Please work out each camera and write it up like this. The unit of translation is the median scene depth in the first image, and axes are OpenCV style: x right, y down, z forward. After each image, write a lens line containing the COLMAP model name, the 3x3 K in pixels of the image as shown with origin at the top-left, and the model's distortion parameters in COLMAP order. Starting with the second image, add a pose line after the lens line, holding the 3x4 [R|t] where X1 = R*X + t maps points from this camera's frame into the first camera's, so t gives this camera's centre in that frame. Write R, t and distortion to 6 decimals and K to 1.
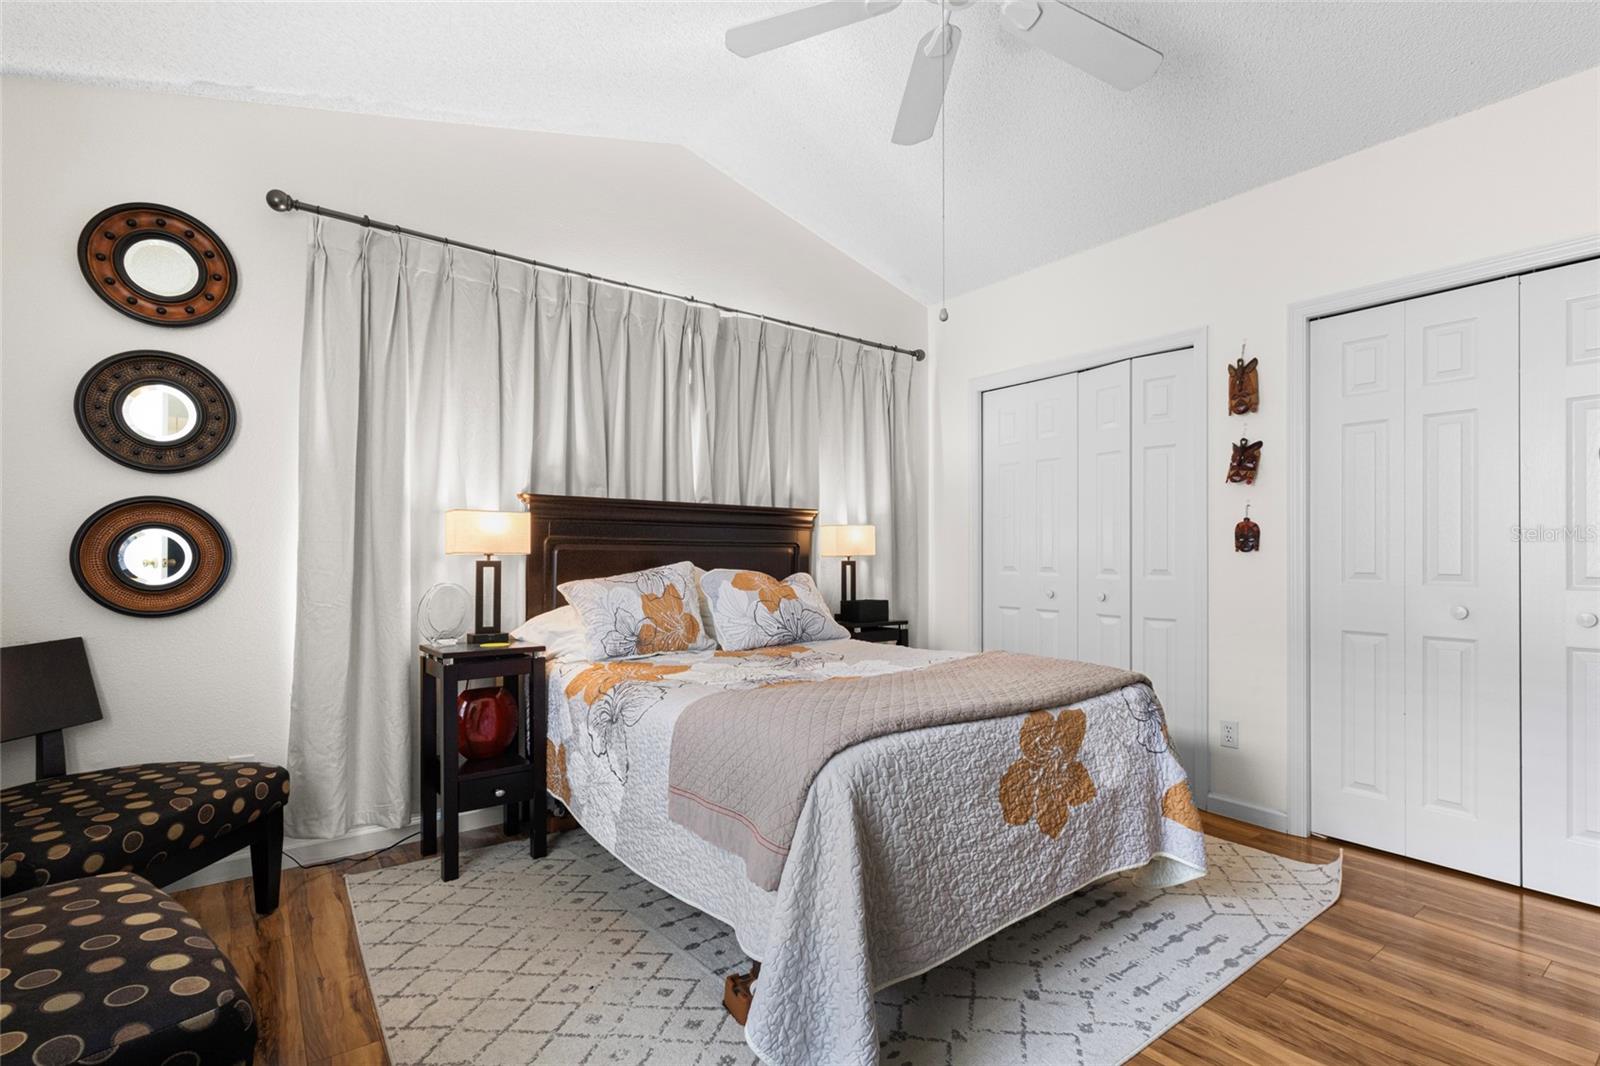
lens RADIAL K [[744.7, 0, 801.6], [0, 744.7, 548.6], [0, 0, 1]] dist [0.001246, -0.000863]
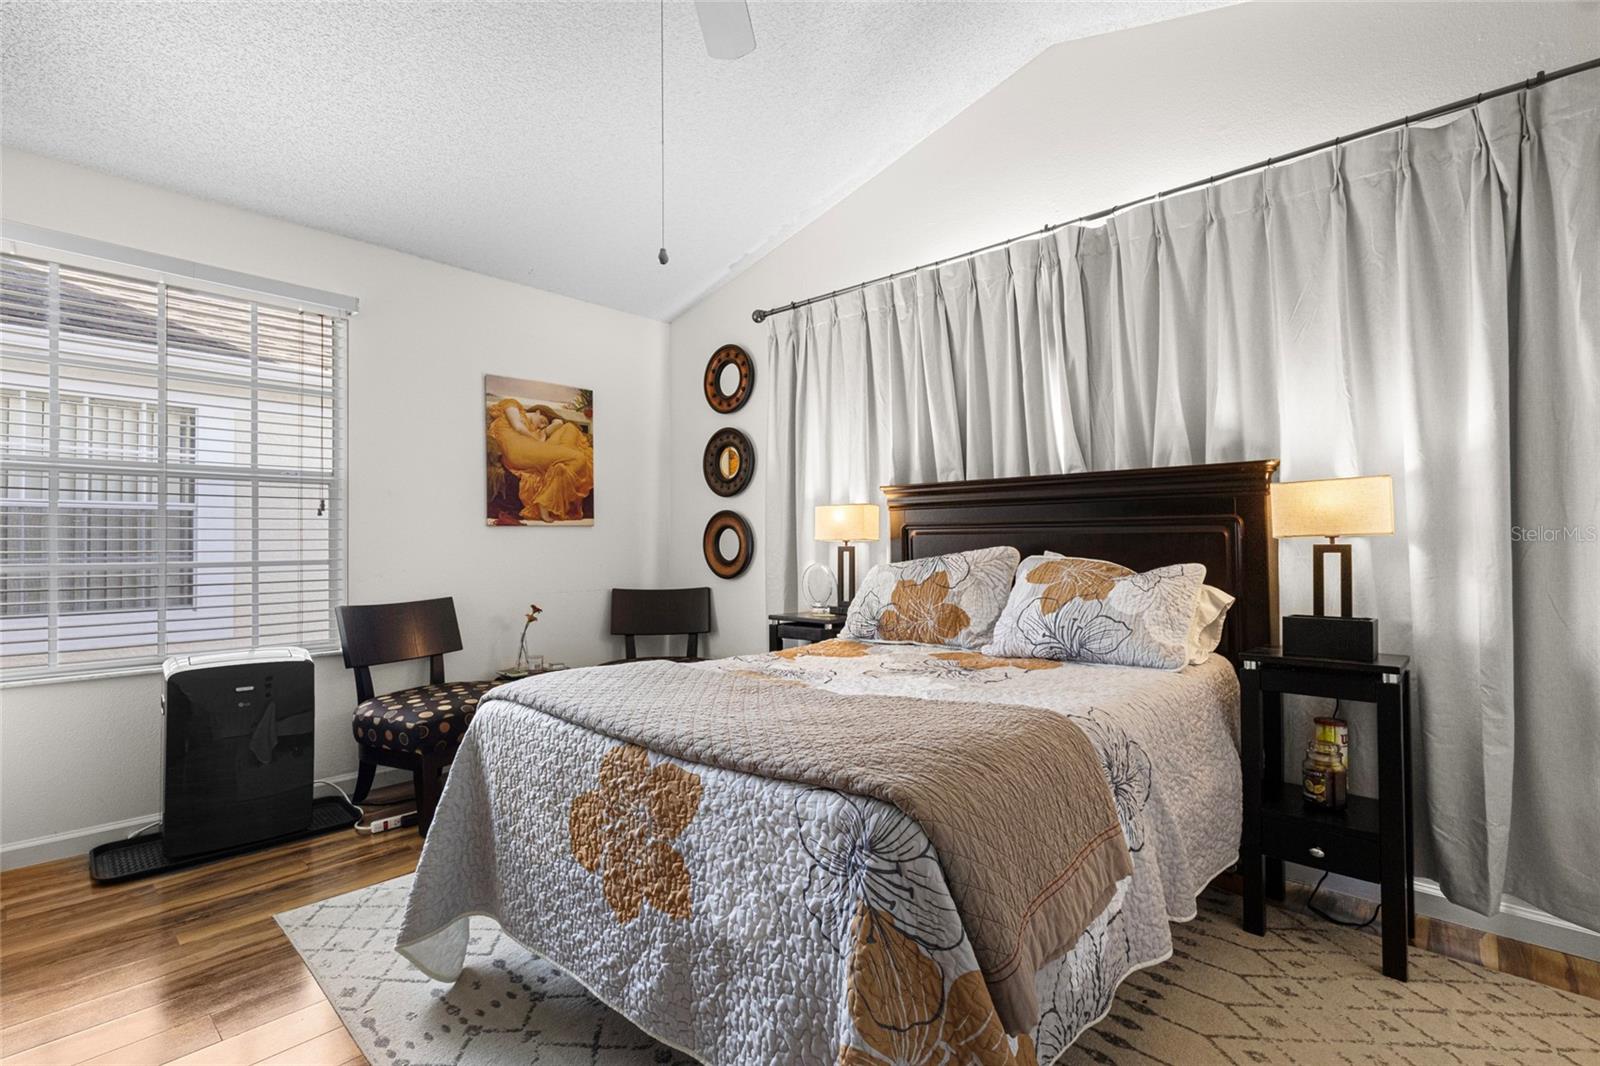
lens RADIAL K [[744.7, 0, 792.4], [0, 744.7, 522.2], [0, 0, 1]] dist [0.001246, -0.000863]
pose [[0.172570, -0.032422, -0.984464, 0.852787], [0.019075, 0.999381, -0.029569, 0.013550], [0.984813, -0.013676, 0.173082, 0.804449]]
